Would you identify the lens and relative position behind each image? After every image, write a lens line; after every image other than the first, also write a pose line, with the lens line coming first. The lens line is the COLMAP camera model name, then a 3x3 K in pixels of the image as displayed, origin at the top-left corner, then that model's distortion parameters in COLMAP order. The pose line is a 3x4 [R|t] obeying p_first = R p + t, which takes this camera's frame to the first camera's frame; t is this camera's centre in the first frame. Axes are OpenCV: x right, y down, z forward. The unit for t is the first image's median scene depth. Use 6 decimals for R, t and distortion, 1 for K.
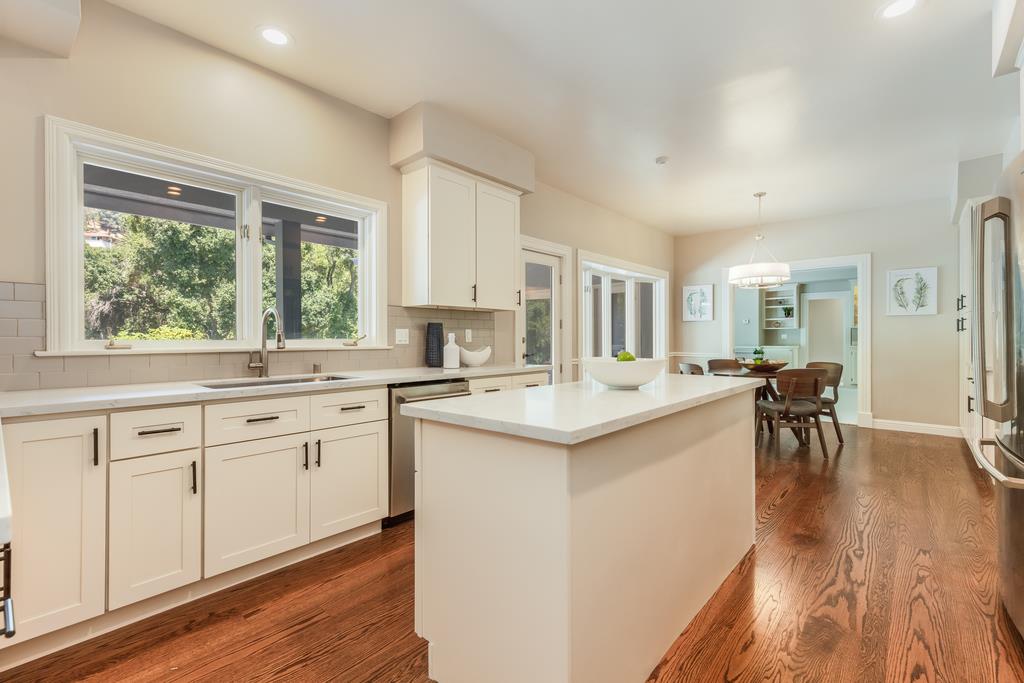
lens RADIAL K [[462.0, 0, 504.1], [0, 462.0, 343.8], [0, 0, 1]] dist [0.007852, 0.000328]
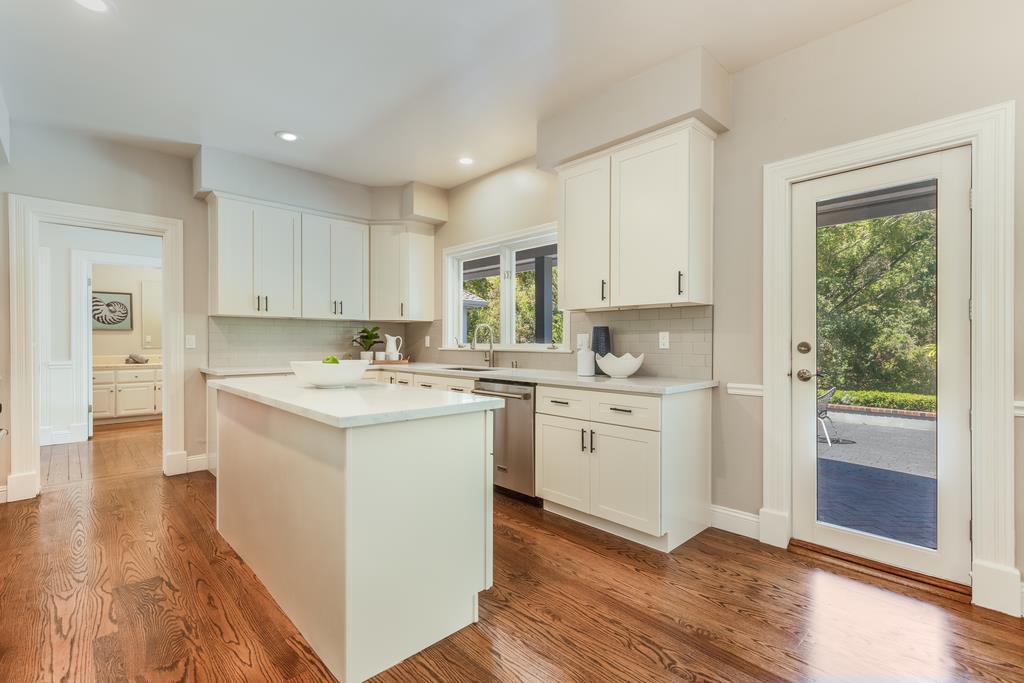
lens RADIAL K [[462.0, 0, 507.3], [0, 462.0, 348.0], [0, 0, 1]] dist [0.007852, 0.000328]
pose [[-0.083099, 0.013501, -0.996450, 0.895582], [-0.013488, 0.999801, 0.014671, -0.015114], [0.996450, 0.014659, -0.082900, 1.008601]]
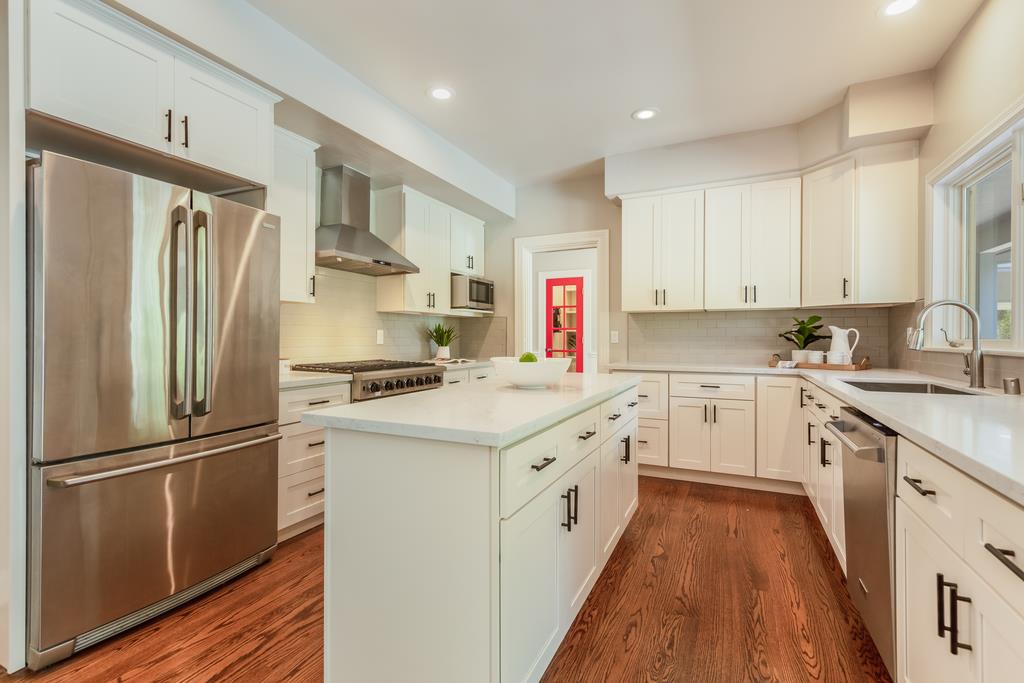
lens RADIAL K [[462.0, 0, 520.0], [0, 462.0, 339.6], [0, 0, 1]] dist [0.007852, 0.000328]
pose [[-0.956221, 0.003506, -0.292625, 0.381941], [-0.001176, 0.999874, 0.015824, -0.017606], [0.292643, 0.015475, -0.956096, 1.292731]]
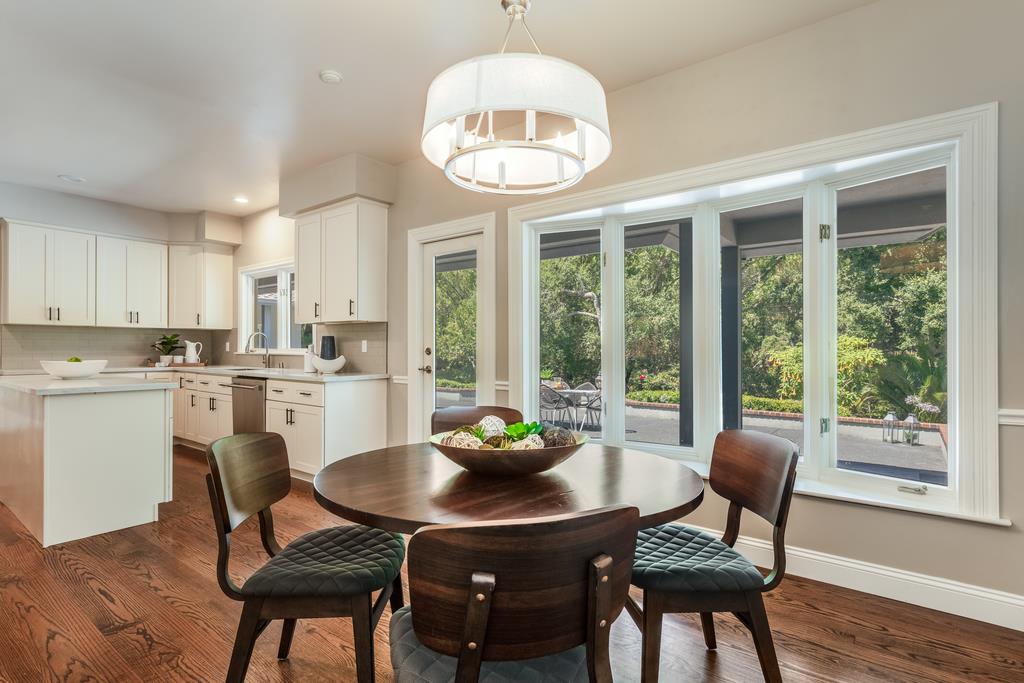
lens RADIAL K [[502.3, 0, 501.4], [0, 502.3, 349.9], [0, 0, 1]] dist [0.011064, -0.001146]
pose [[0.065320, 0.004715, -0.997853, 1.394548], [-0.015038, 0.999880, 0.003740, -0.022459], [0.997751, 0.014761, 0.065383, 1.558511]]
